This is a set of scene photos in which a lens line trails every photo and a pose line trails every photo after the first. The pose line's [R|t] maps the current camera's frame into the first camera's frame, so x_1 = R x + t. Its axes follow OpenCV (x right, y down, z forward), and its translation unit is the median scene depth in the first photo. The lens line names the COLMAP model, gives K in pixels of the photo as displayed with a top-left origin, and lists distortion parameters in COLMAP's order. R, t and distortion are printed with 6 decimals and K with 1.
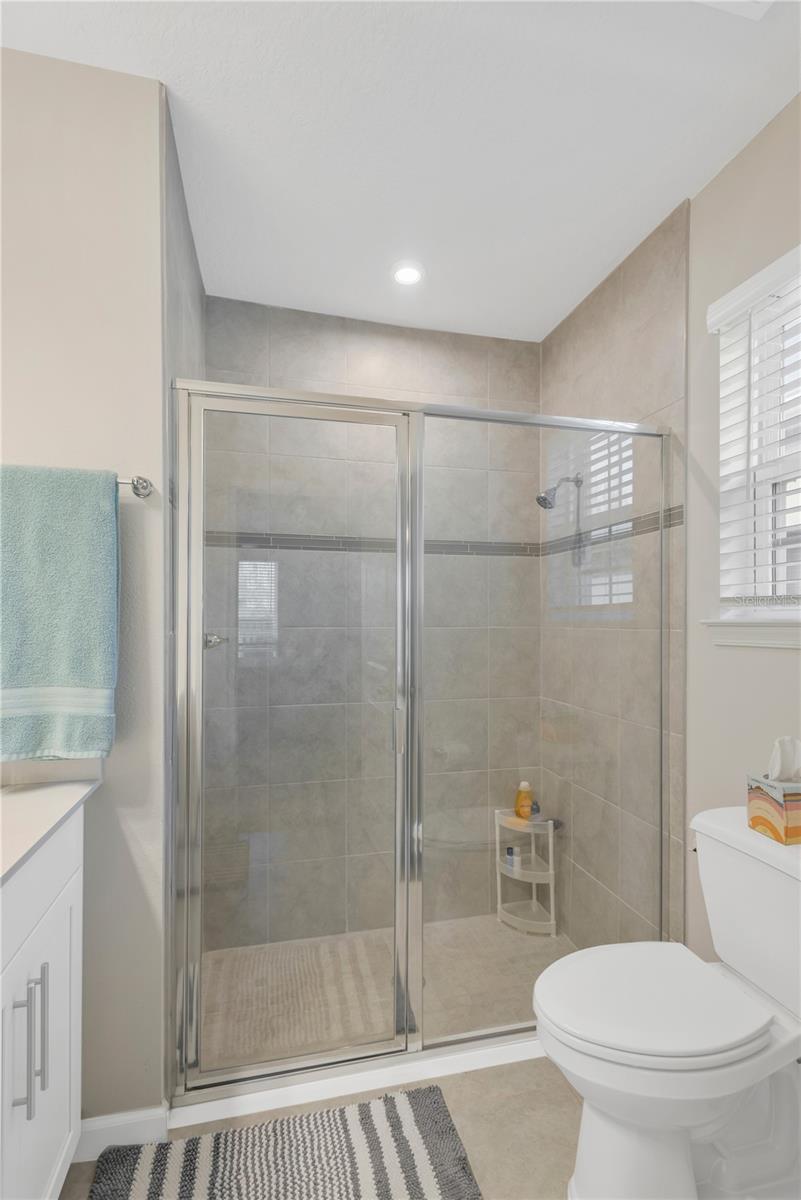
lens RADIAL K [[564.2, 0, 398.8], [0, 564.2, 623.4], [0, 0, 1]] dist [0.008919, -0.002150]
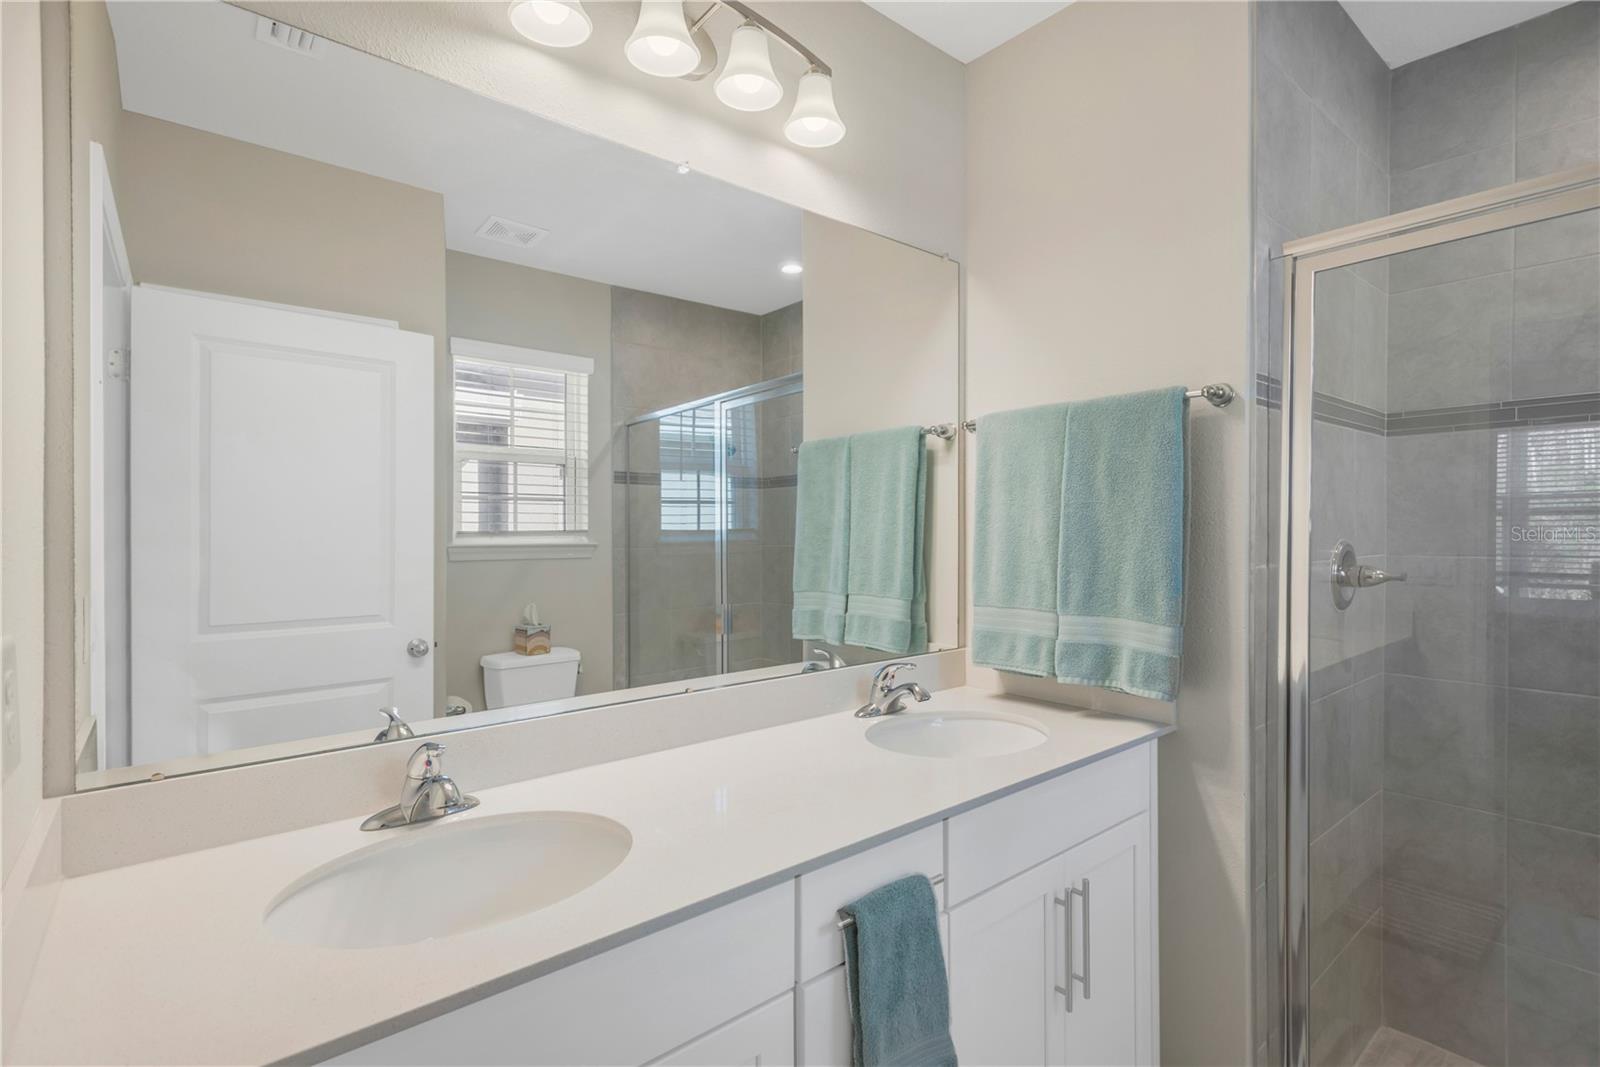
lens RADIAL K [[752.3, 0, 800.5], [0, 752.3, 535.3], [0, 0, 1]] dist [0.008919, -0.002150]
pose [[0.433687, 0.000600, -0.901063, 0.327091], [0.001161, 0.999999, 0.001224, -0.034790], [0.901063, -0.001577, 0.433686, -0.070274]]
